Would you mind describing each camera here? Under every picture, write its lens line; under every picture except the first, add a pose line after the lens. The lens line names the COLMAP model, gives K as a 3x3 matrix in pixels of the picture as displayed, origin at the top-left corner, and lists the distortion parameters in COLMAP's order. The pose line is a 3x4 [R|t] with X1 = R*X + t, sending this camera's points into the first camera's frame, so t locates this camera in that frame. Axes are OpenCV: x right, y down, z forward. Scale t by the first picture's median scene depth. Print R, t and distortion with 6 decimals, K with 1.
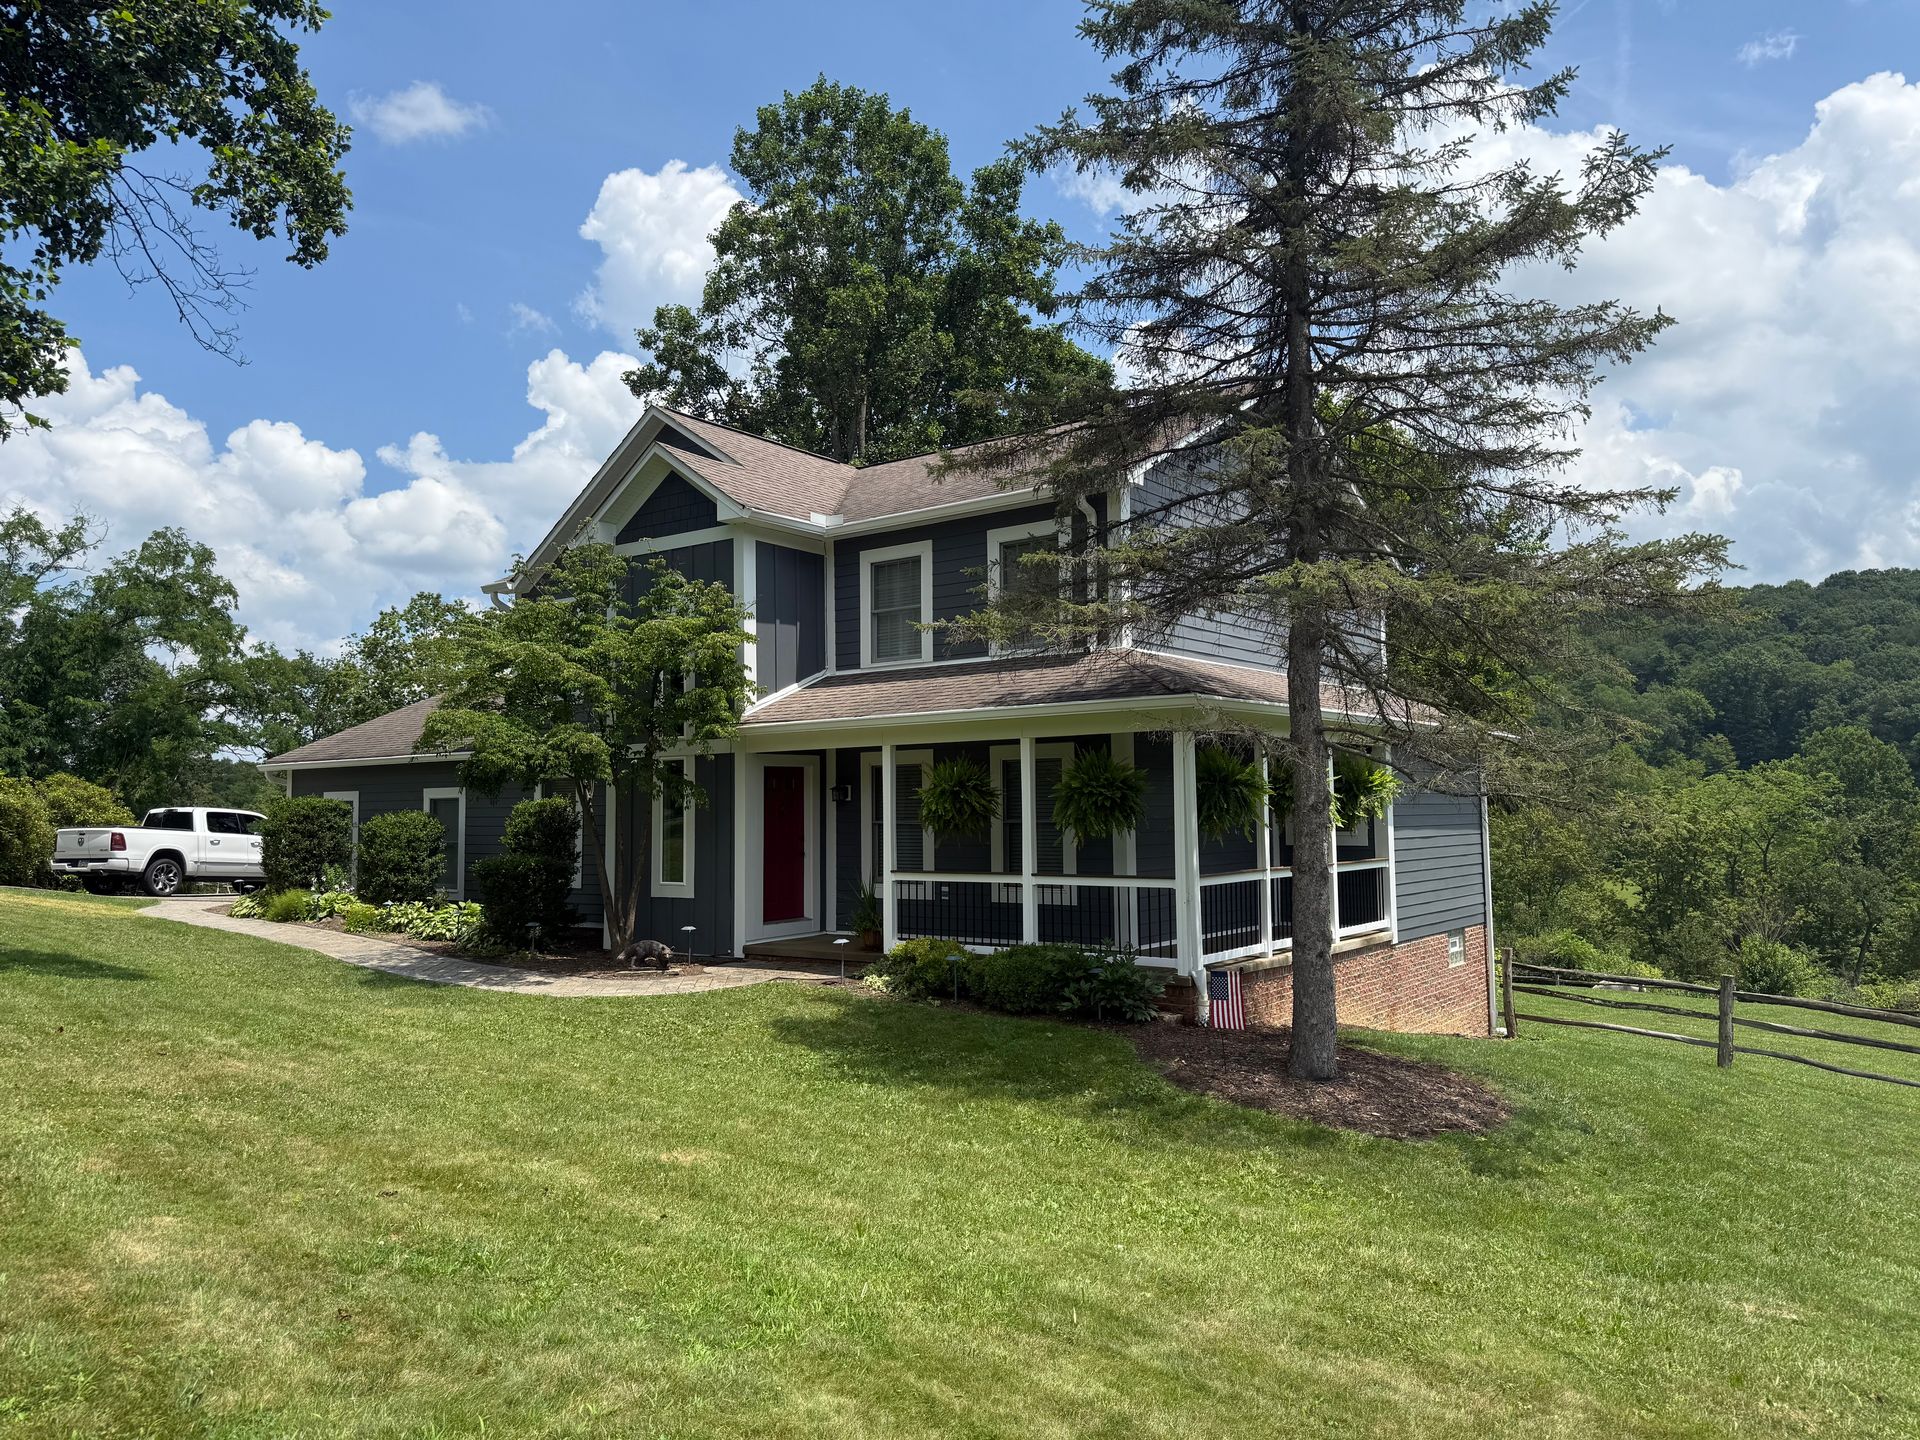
lens RADIAL K [[1360.2, 0, 977.0], [0, 1360.2, 717.7], [0, 0, 1]] dist [0.013159, -0.026995]
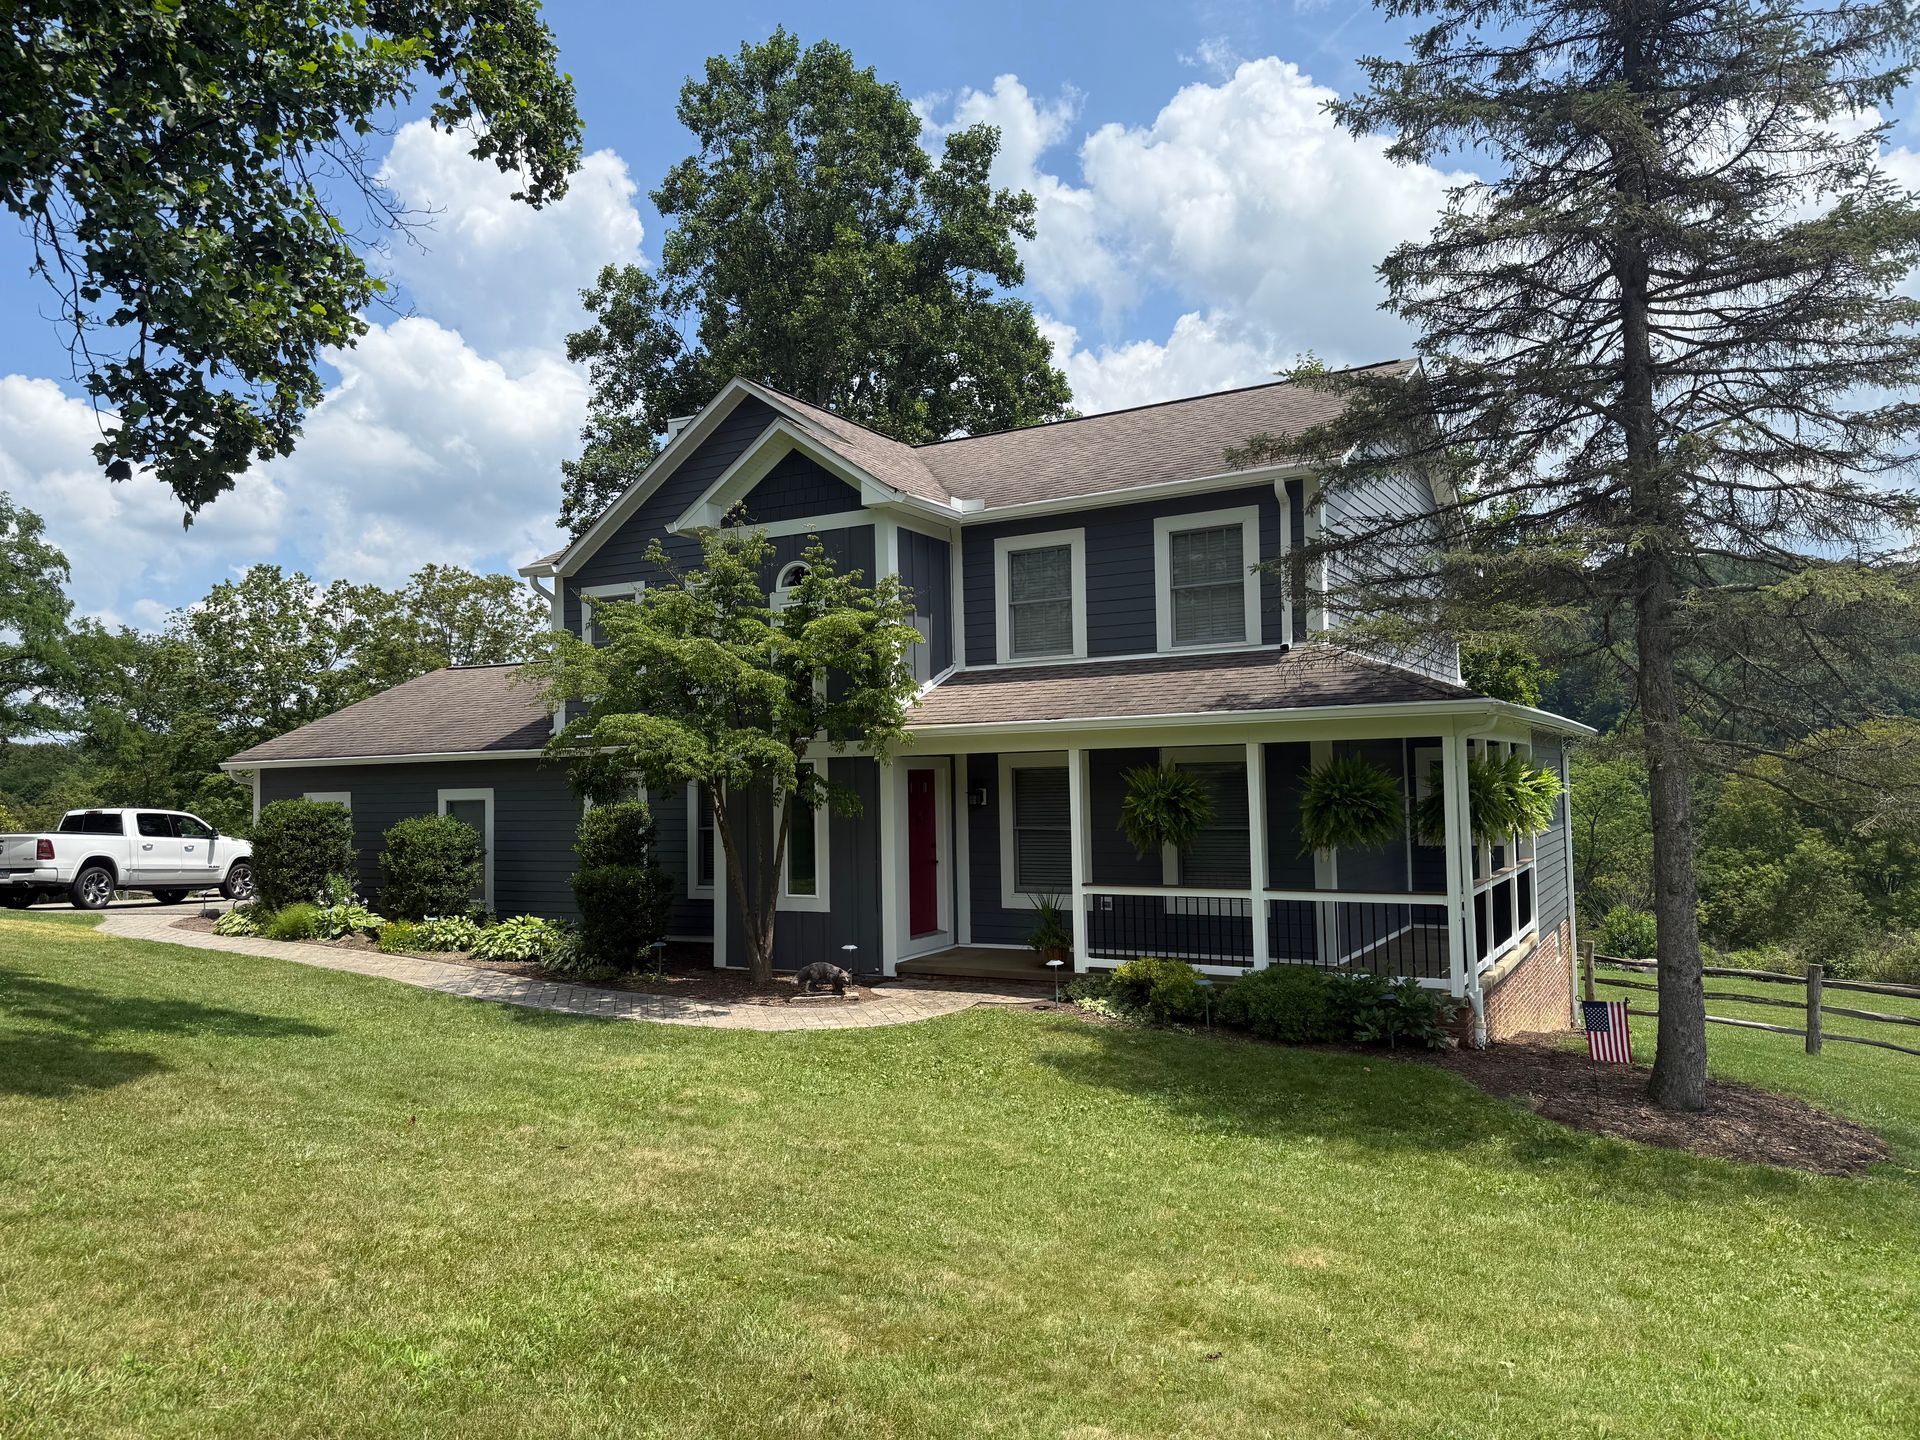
lens RADIAL K [[1360.2, 0, 939.8], [0, 1360.2, 720.5], [0, 0, 1]] dist [0.013159, -0.026995]
pose [[0.992935, -0.003197, 0.118616, -0.197635], [0.000789, 0.999793, 0.020340, -0.013617], [-0.118656, -0.020103, 0.992732, 0.061510]]
